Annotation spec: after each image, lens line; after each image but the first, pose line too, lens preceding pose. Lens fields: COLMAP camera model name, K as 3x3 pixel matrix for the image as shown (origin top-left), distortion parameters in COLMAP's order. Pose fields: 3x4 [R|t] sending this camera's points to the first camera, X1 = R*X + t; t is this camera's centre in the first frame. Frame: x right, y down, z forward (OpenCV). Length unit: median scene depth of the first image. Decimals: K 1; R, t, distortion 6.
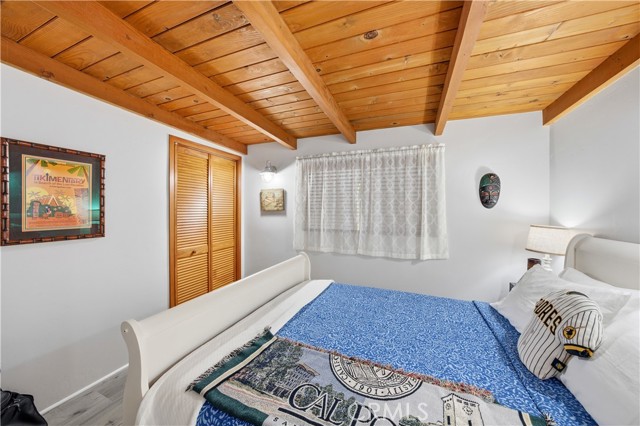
lens RADIAL K [[226.4, 0, 320.3], [0, 226.4, 214.8], [0, 0, 1]] dist [-0.027108, 0.000421]
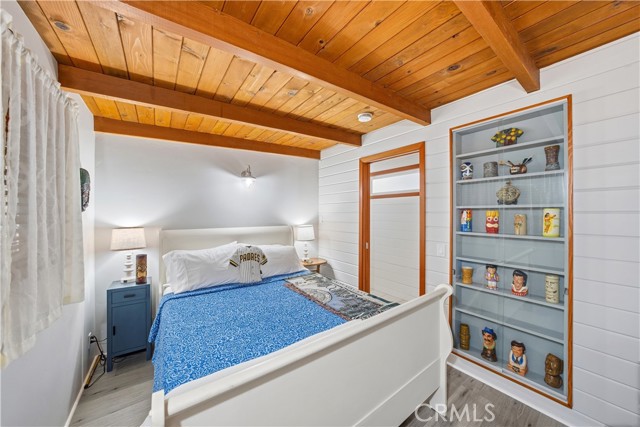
lens RADIAL K [[226.4, 0, 320.3], [0, 226.4, 215.3], [0, 0, 1]] dist [-0.027108, 0.000421]
pose [[-0.857862, -0.002983, 0.513871, -0.946709], [0.003287, 0.999931, 0.011291, -0.044943], [-0.513870, 0.011376, -0.857793, 2.987430]]
